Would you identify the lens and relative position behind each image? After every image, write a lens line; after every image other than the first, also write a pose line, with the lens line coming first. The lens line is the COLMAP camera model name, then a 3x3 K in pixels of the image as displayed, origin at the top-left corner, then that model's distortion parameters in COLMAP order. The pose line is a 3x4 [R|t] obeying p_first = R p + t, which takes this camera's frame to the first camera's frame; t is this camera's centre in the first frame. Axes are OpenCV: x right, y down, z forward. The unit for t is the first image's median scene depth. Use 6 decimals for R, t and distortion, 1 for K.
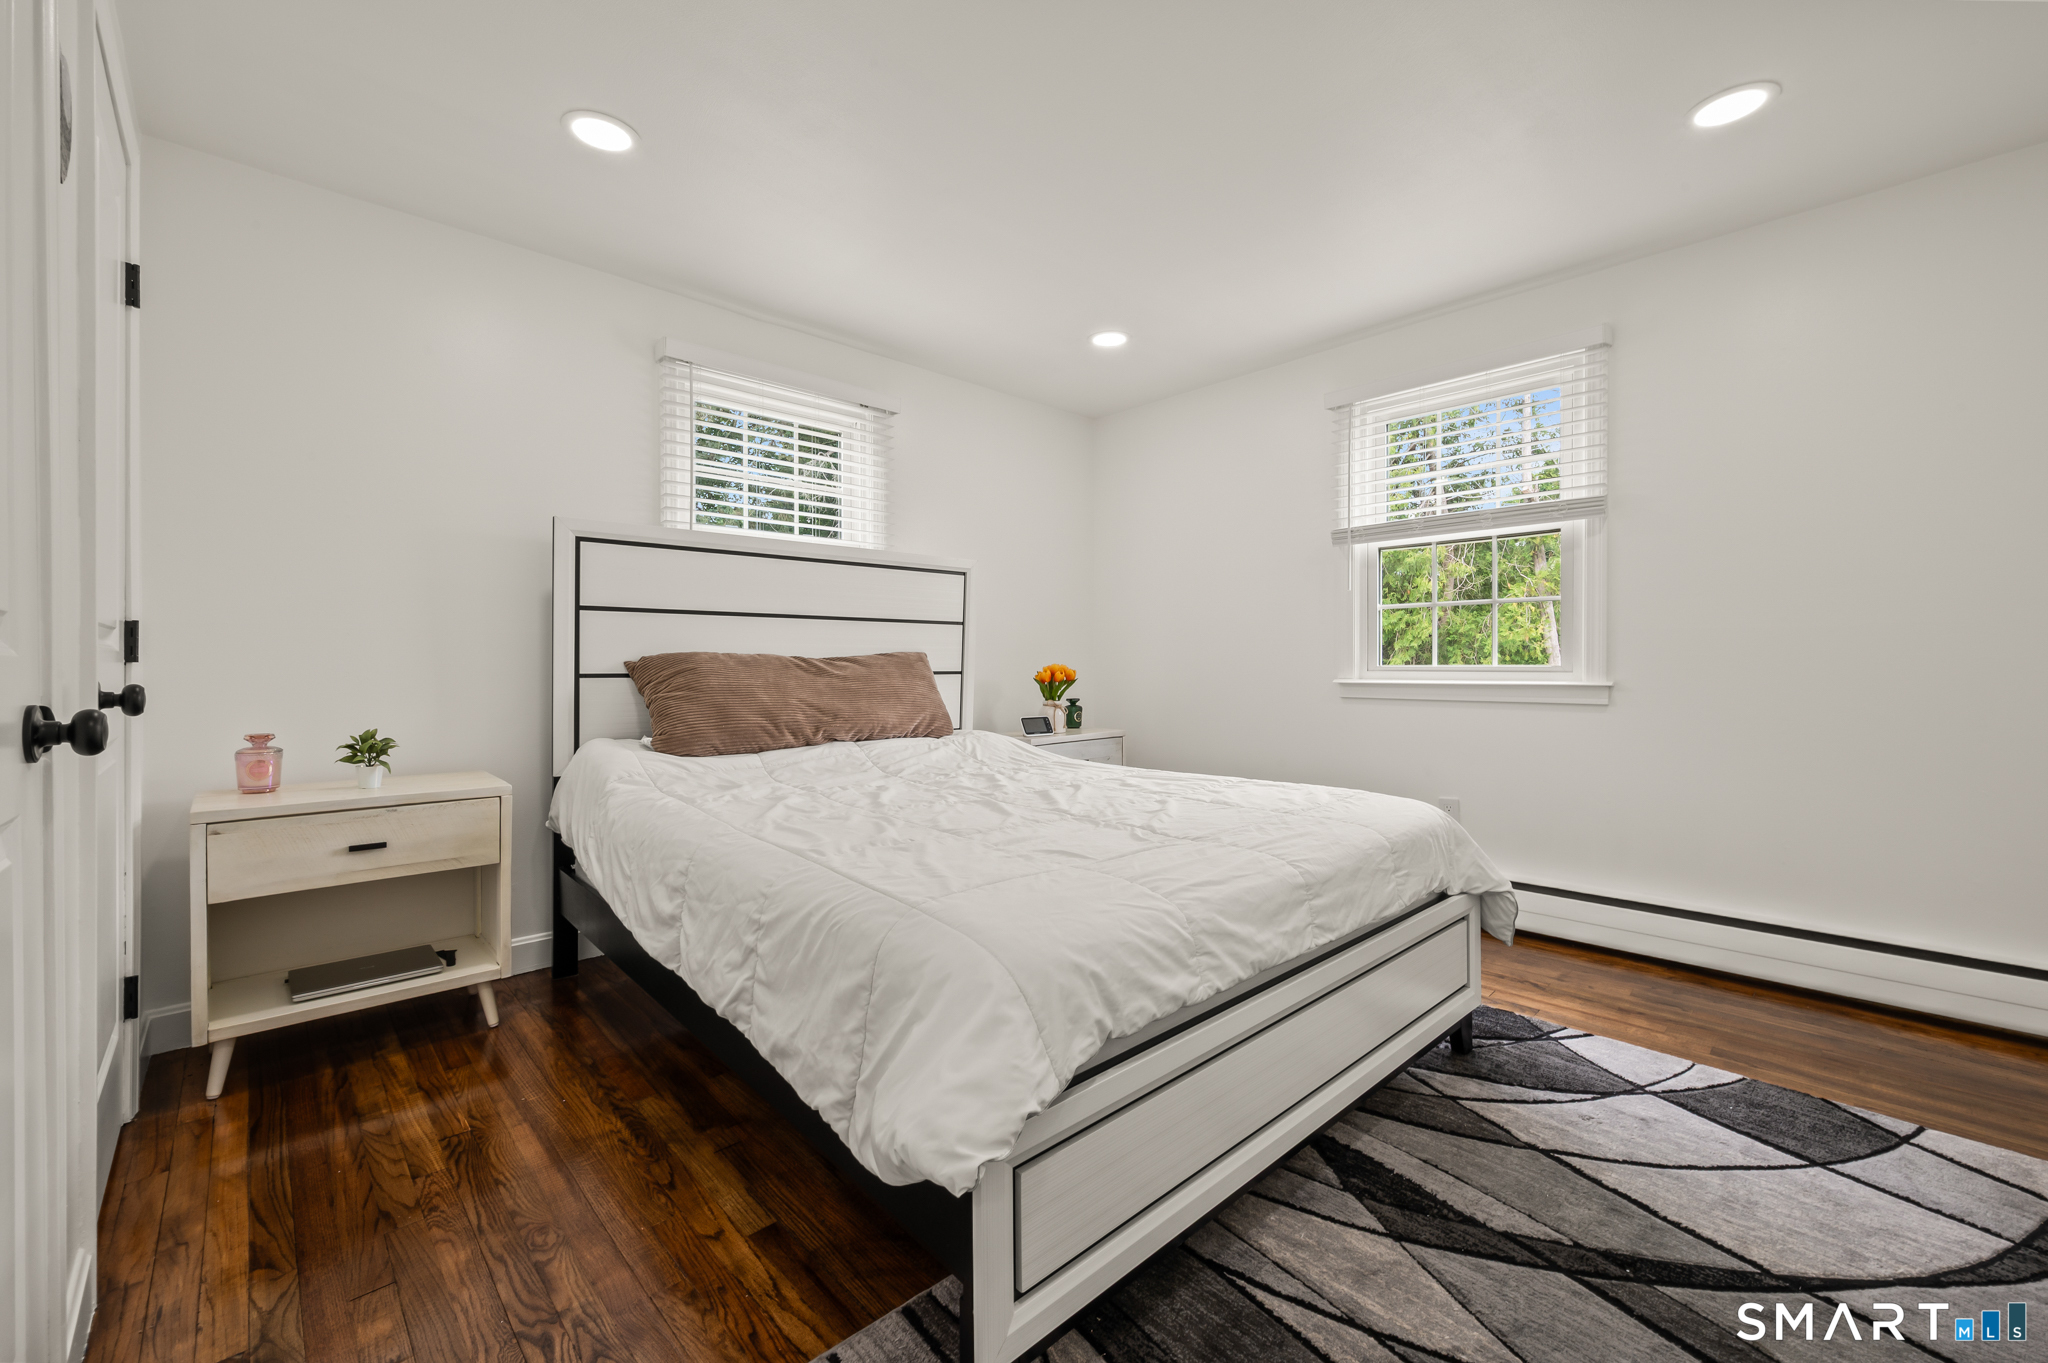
lens RADIAL K [[833.0, 0, 1044.1], [0, 833.0, 659.6], [0, 0, 1]] dist [0.000474, -0.000055]
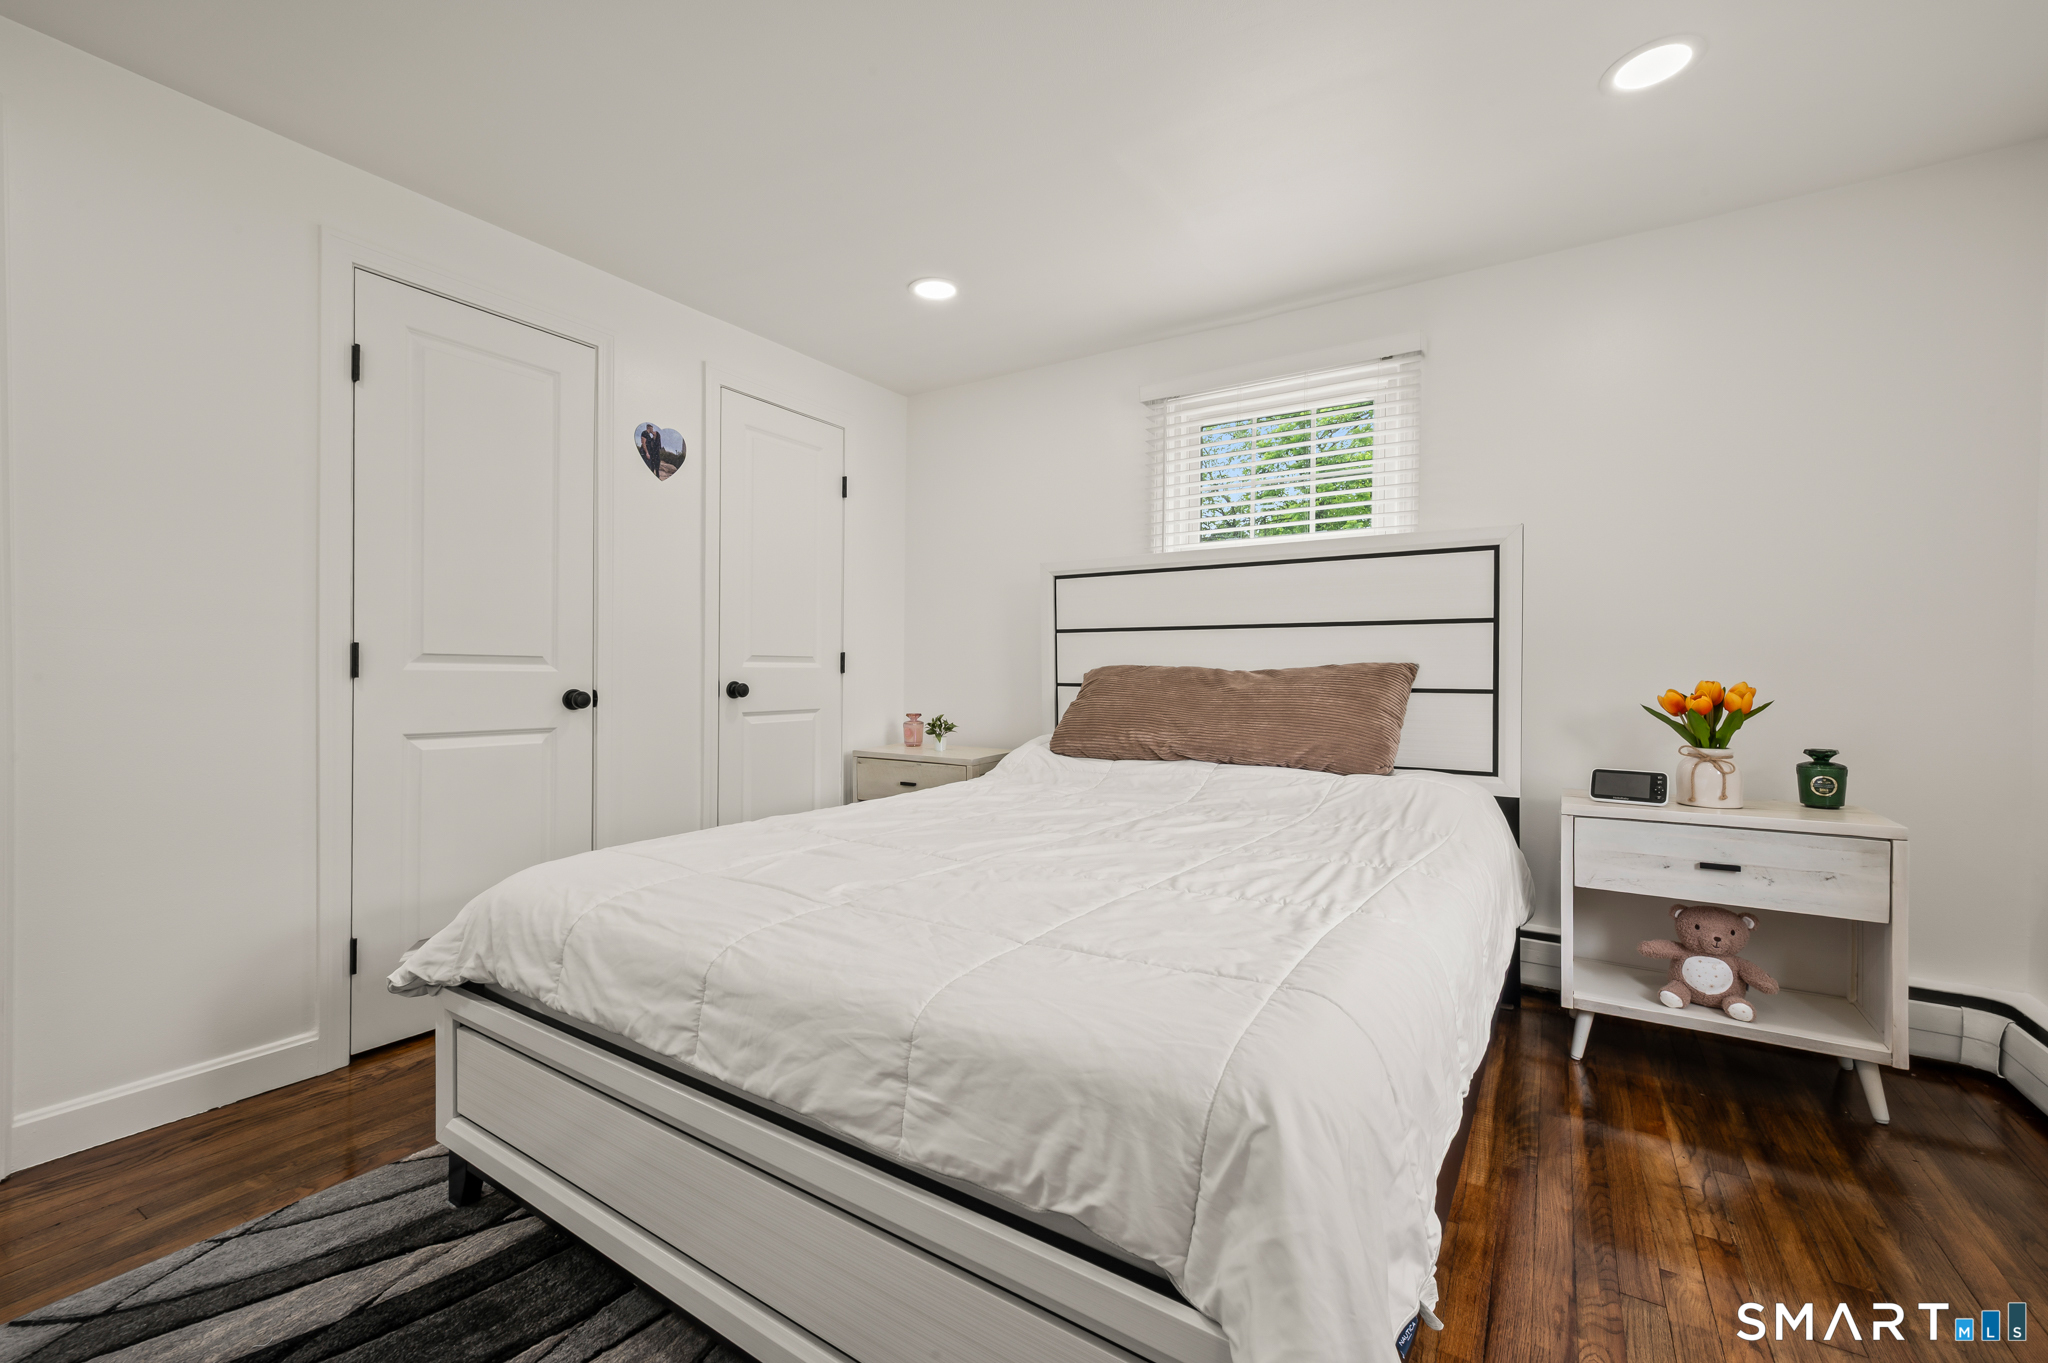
lens RADIAL K [[833.0, 0, 1044.1], [0, 833.0, 659.6], [0, 0, 1]] dist [0.000474, -0.000055]
pose [[0.242664, -0.008268, -0.970075, 0.503102], [0.001861, 0.999966, -0.008057, -0.006327], [0.970109, 0.000150, 0.242671, 0.498504]]
